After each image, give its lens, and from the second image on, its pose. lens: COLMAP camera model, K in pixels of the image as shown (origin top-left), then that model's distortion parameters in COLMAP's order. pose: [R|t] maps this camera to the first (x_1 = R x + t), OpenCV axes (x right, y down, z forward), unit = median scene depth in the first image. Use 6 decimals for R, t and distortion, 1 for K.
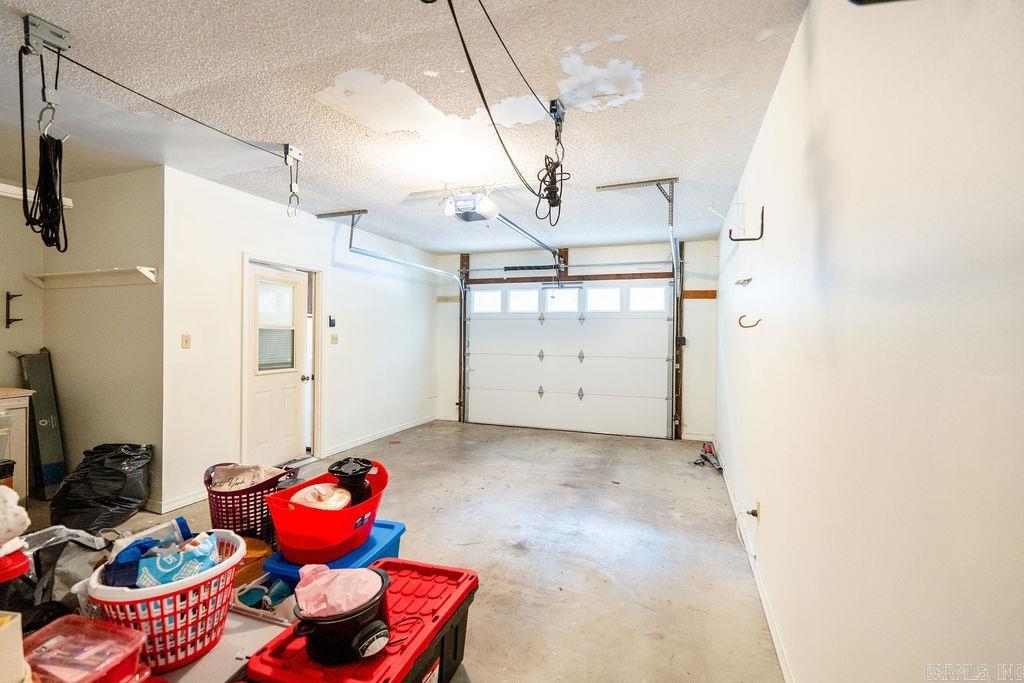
lens RADIAL K [[461.3, 0, 513.0], [0, 461.3, 341.3], [0, 0, 1]] dist [-0.004735, 0.003130]
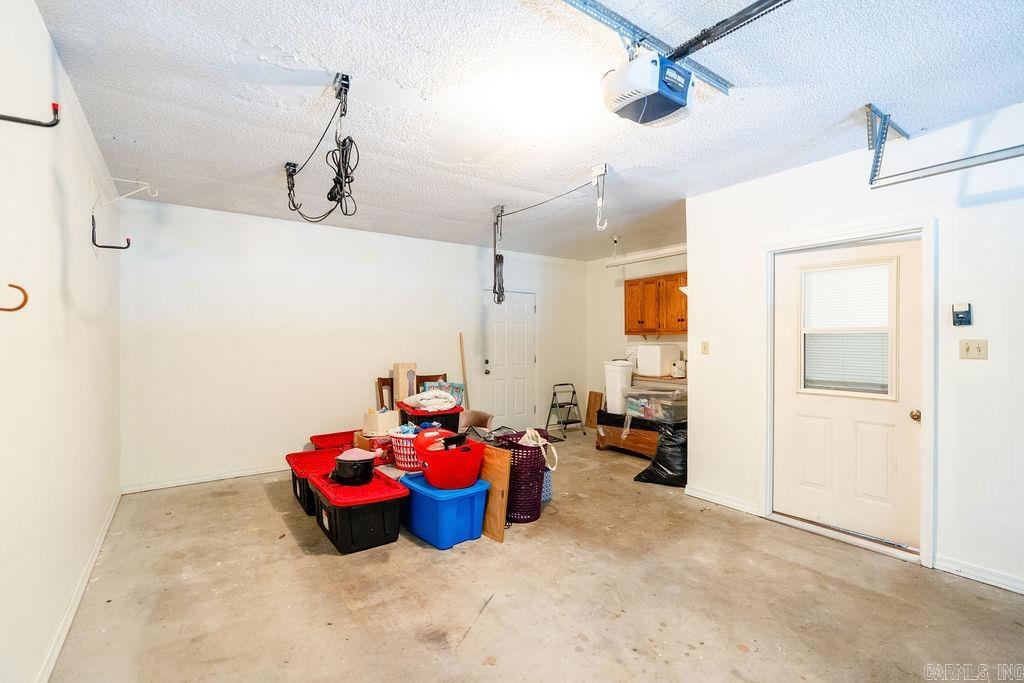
lens RADIAL K [[461.3, 0, 514.5], [0, 461.3, 339.9], [0, 0, 1]] dist [-0.004735, 0.003130]
pose [[-0.563781, -0.013762, -0.825810, 0.370929], [-0.016742, 0.999846, -0.005232, -0.005010], [0.825755, 0.010876, -0.563925, 1.035118]]
